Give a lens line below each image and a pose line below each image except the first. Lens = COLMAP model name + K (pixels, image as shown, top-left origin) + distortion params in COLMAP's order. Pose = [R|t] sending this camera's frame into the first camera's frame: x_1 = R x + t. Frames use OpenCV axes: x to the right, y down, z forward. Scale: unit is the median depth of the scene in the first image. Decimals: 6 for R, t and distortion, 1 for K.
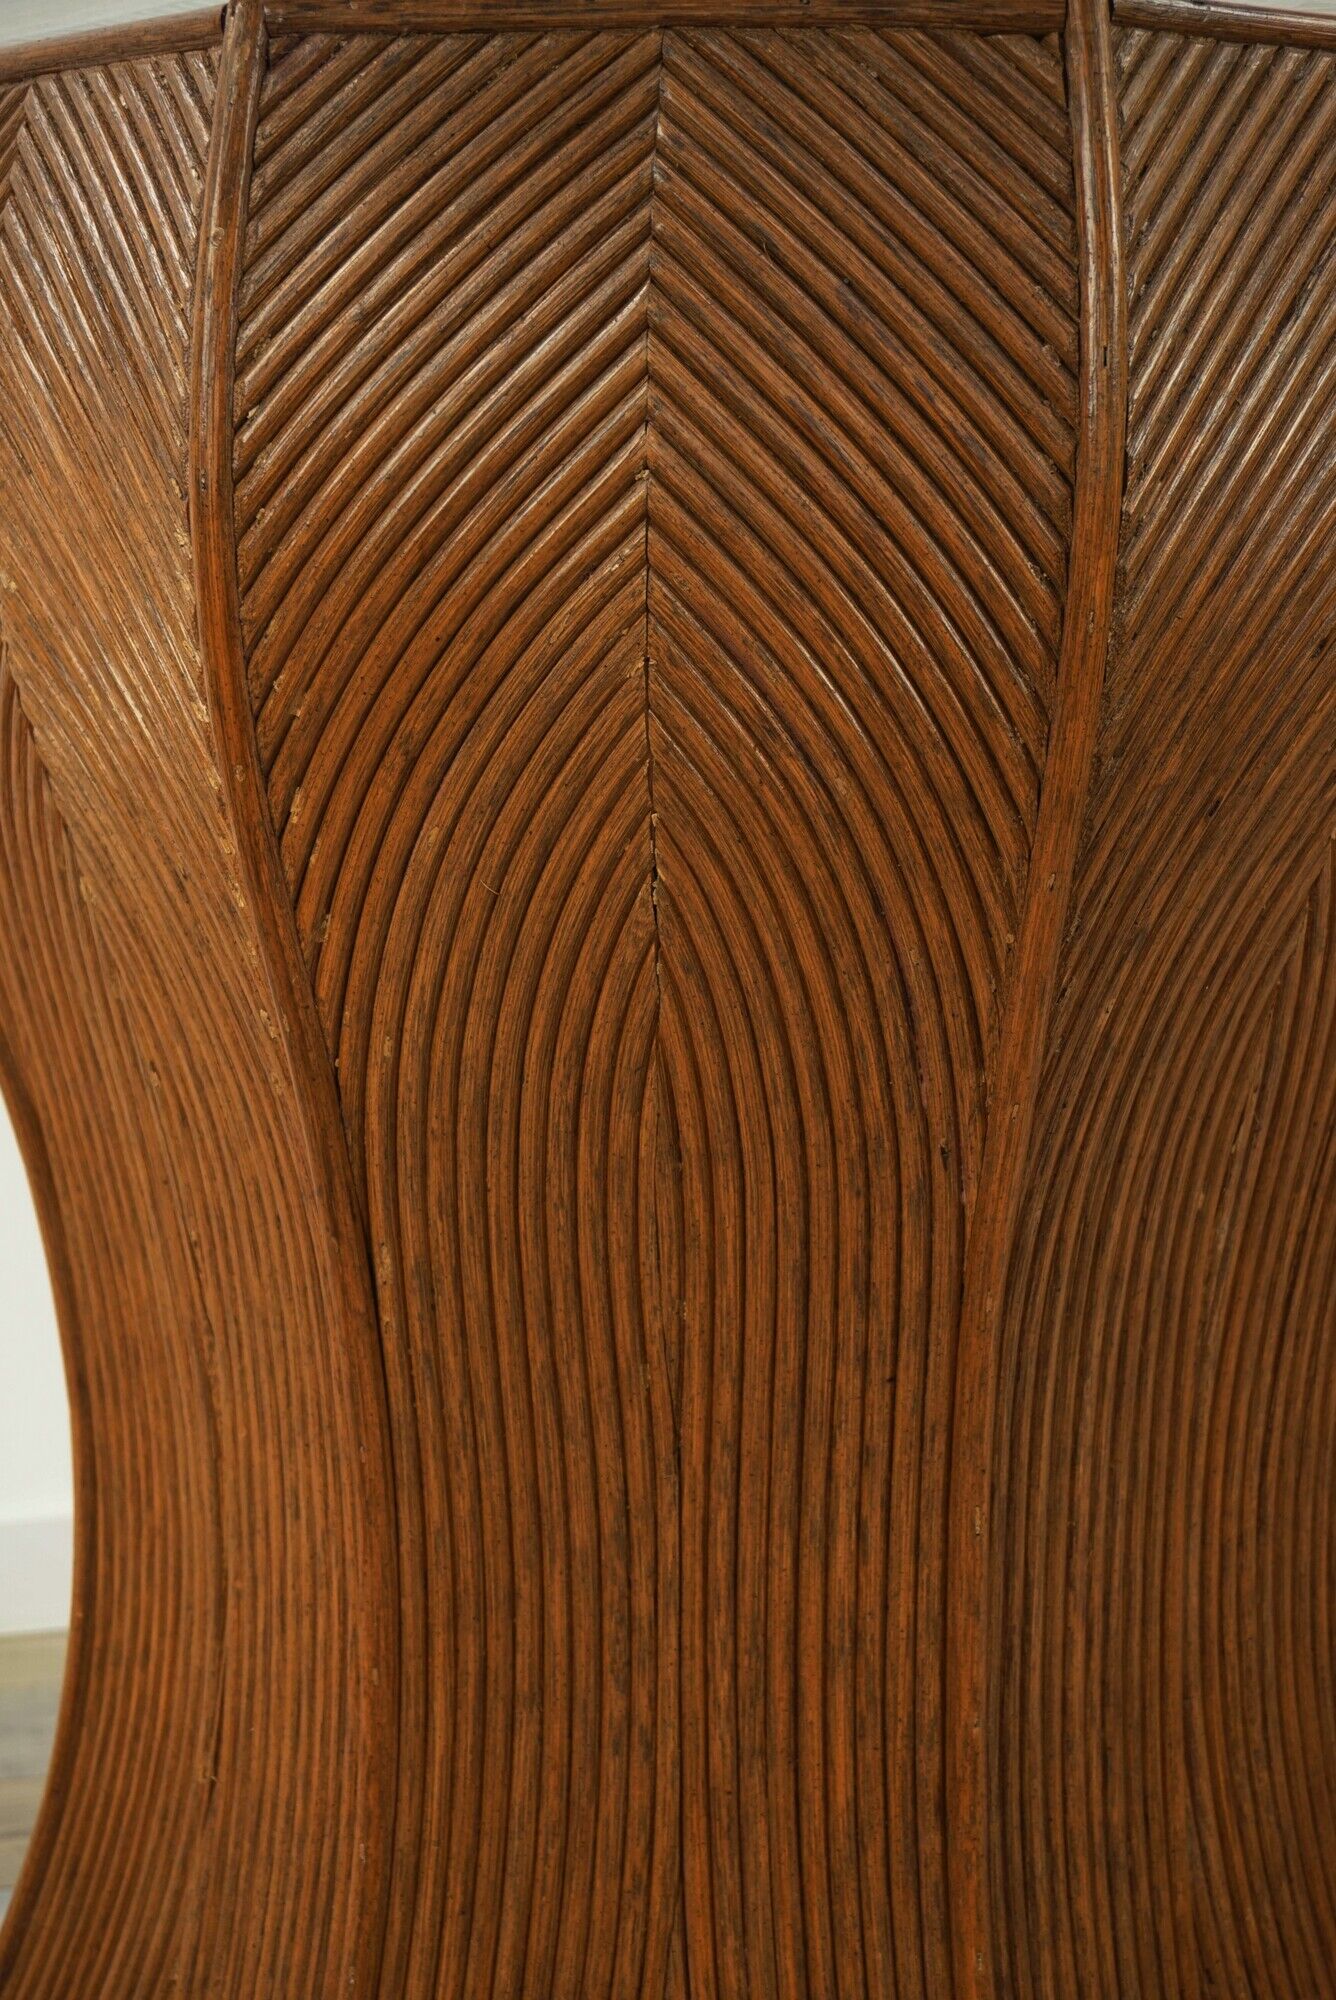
lens RADIAL K [[3464.7, 0, 654.5], [0, 3464.7, 994.9], [0, 0, 1]] dist [-0.002813, 0.000000]
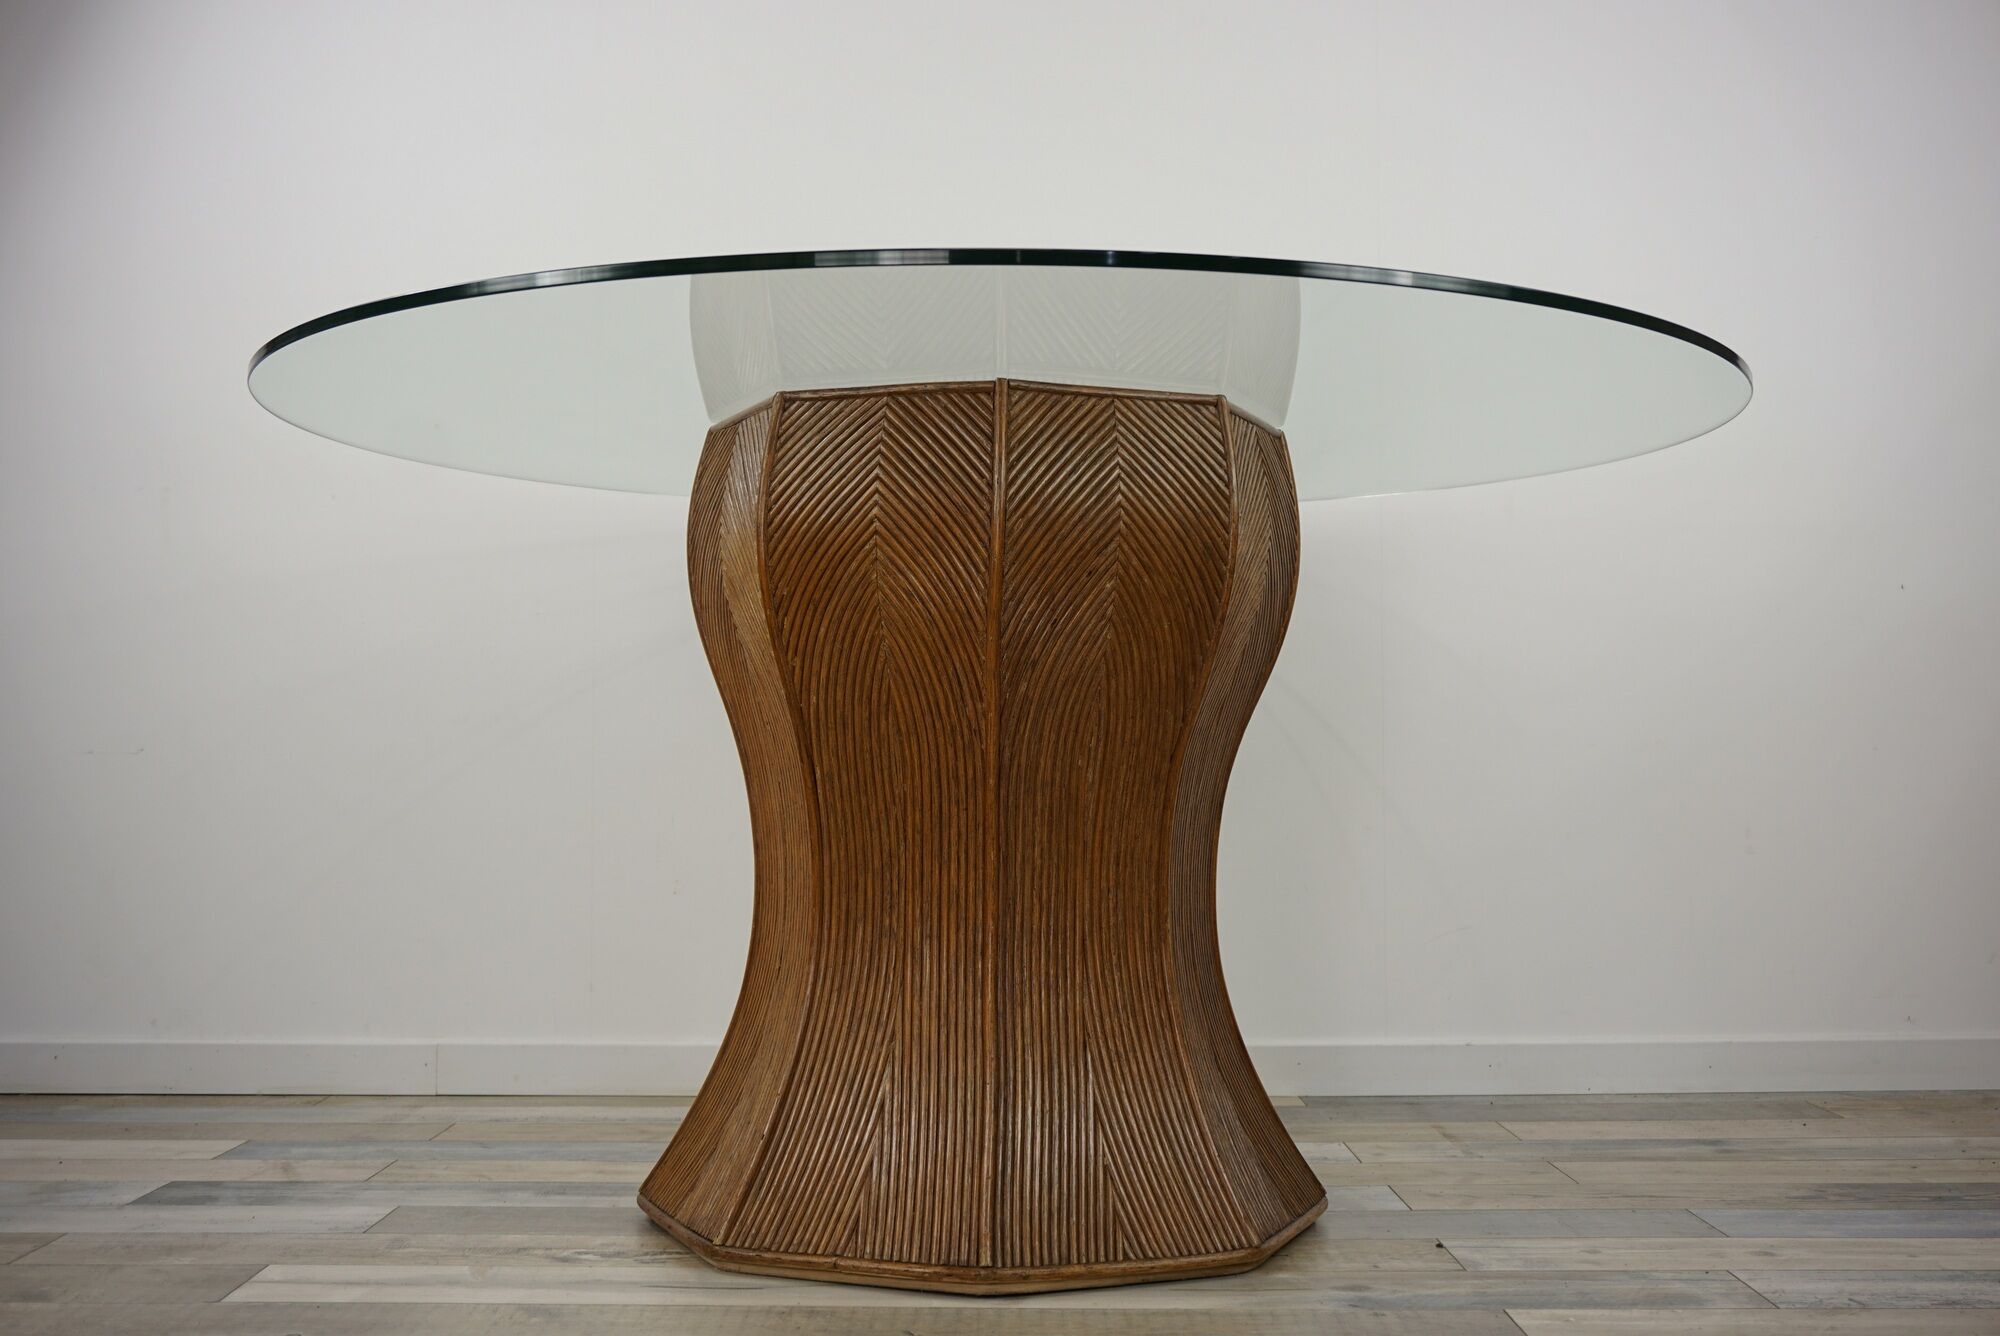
lens RADIAL K [[2254.1, 0, 982.1], [0, 2254.1, 618.4], [0, 0, 1]] dist [-0.031572, 0.000000]
pose [[0.964265, -0.009926, -0.264755, 0.642166], [-0.049218, 0.975192, -0.215818, 0.393543], [0.260329, 0.221136, 0.939855, -0.980964]]
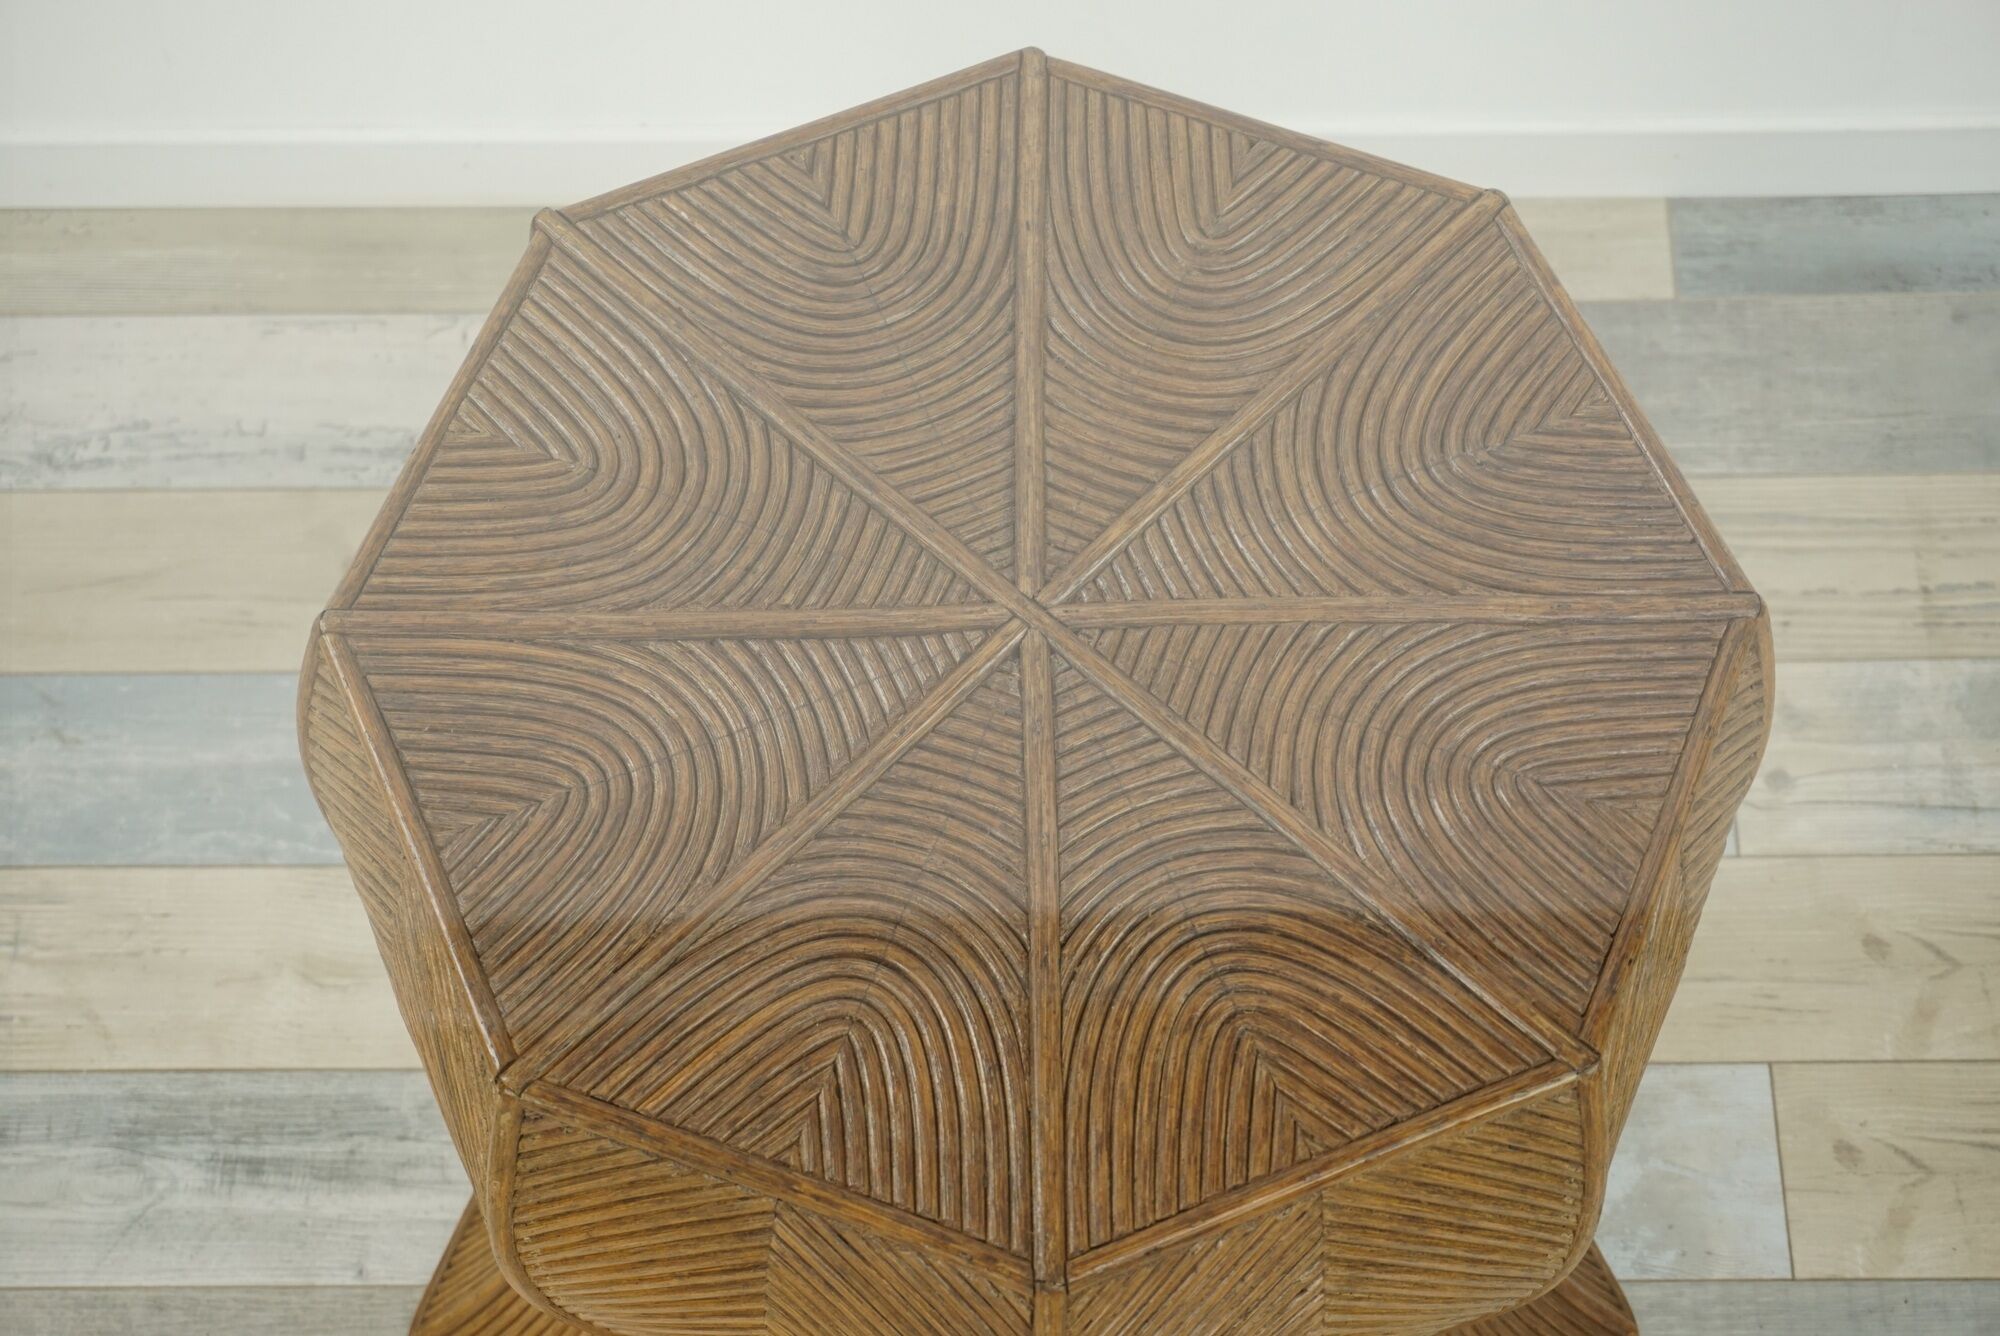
lens RADIAL K [[4281.0, 0, 947.2], [0, 4281.0, 655.8], [0, 0, 1]] dist [0.047944, 0.000000]
pose [[0.963464, 0.222390, -0.149264, 0.266390], [-0.025765, 0.631663, 0.774815, -1.679026], [0.266595, -0.742660, 0.614315, 0.083999]]
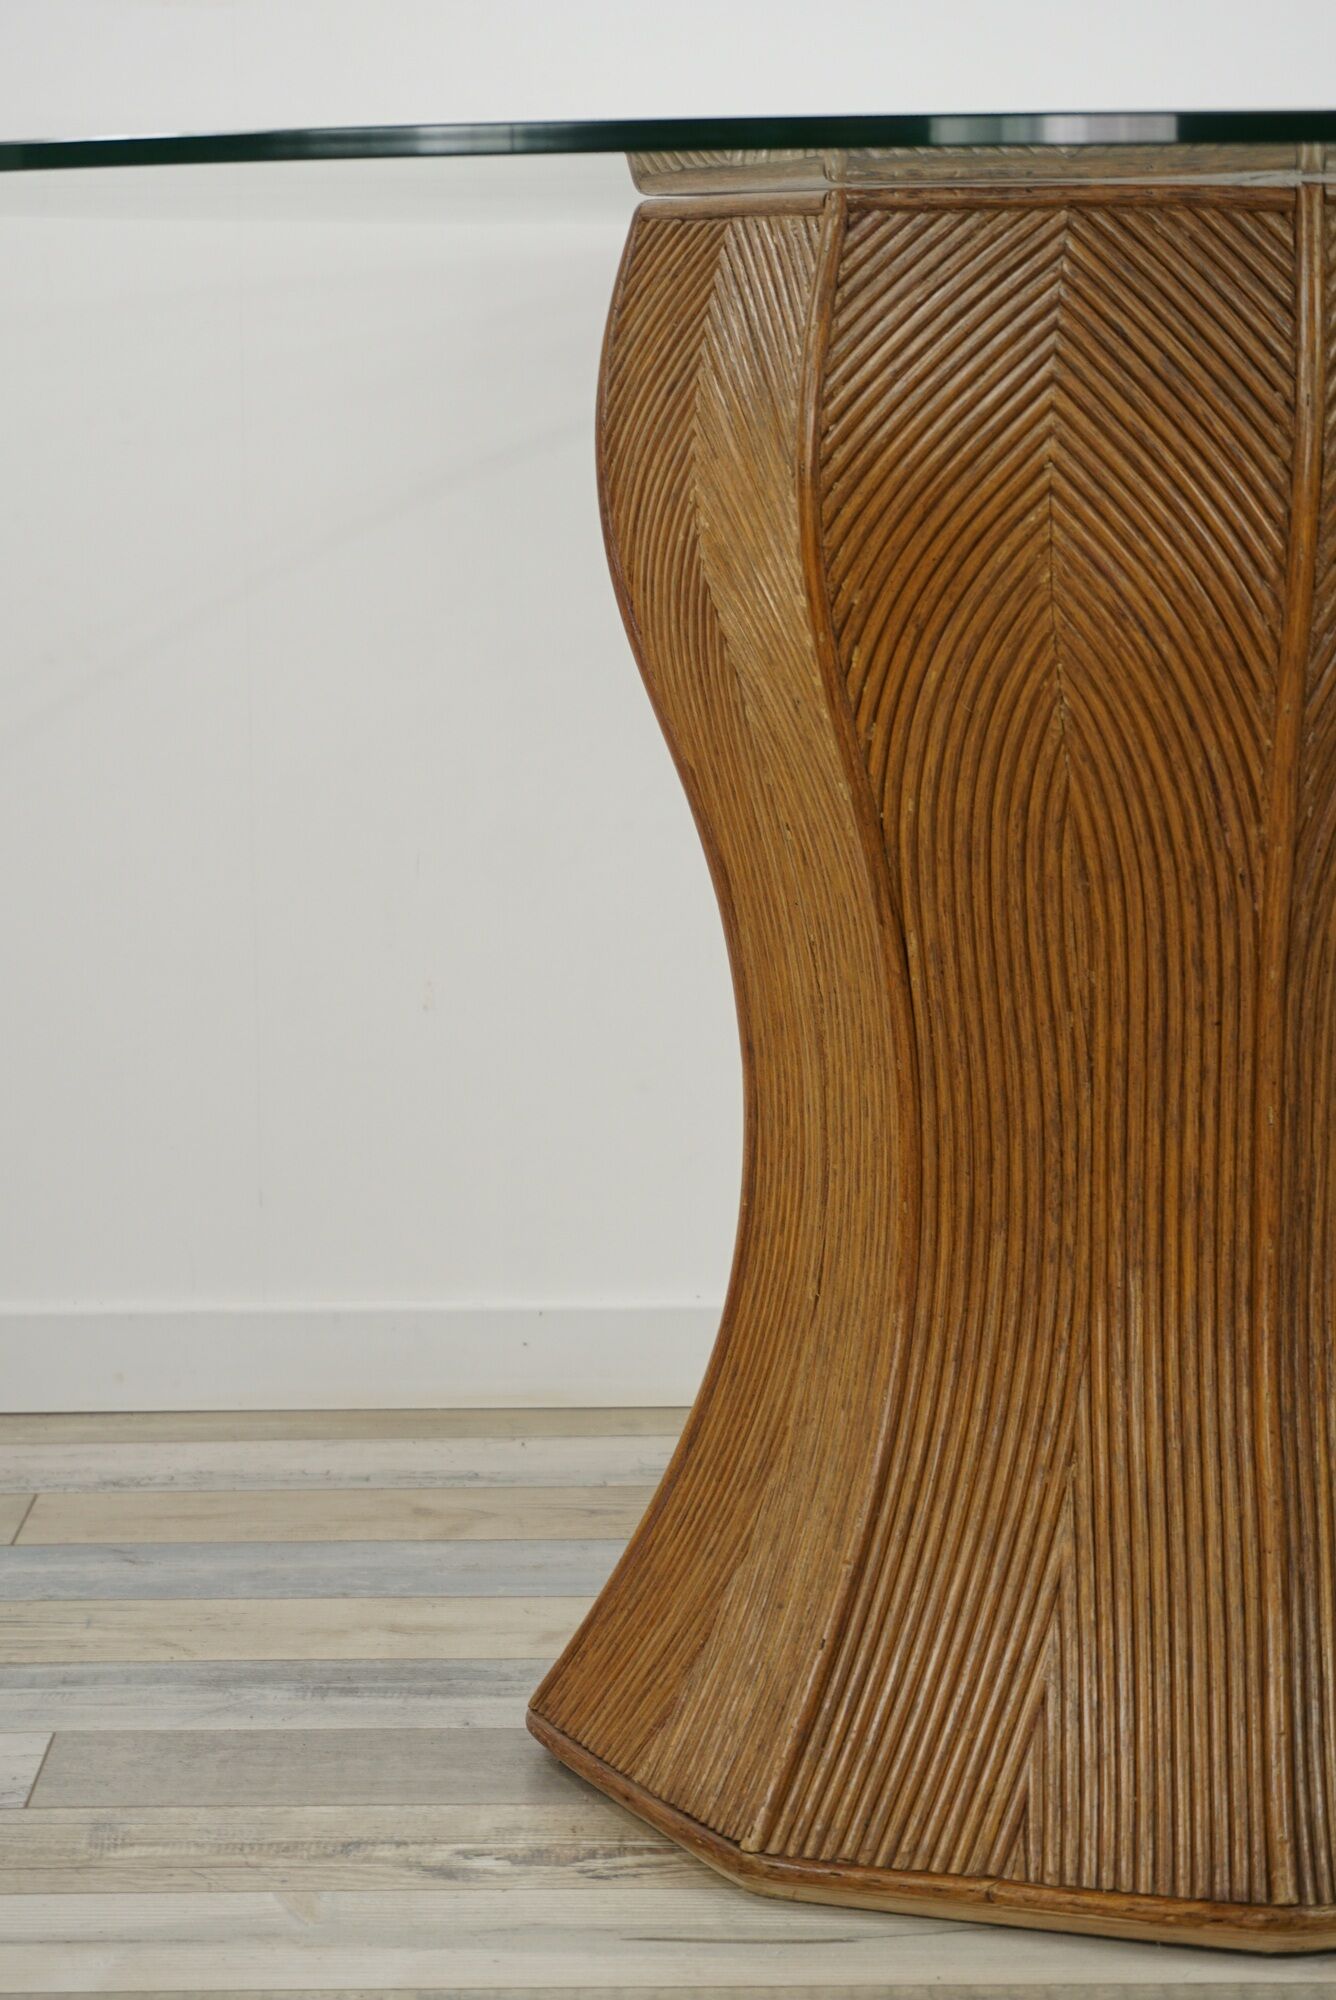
lens RADIAL K [[4985.7, 0, 626.5], [0, 4985.7, 950.1], [0, 0, 1]] dist [-0.018184, 0.000000]
pose [[0.965967, 0.029910, -0.256929, 0.406763], [-0.037509, 0.998990, -0.024723, 0.148652], [0.255930, 0.033519, 0.966114, -1.338711]]
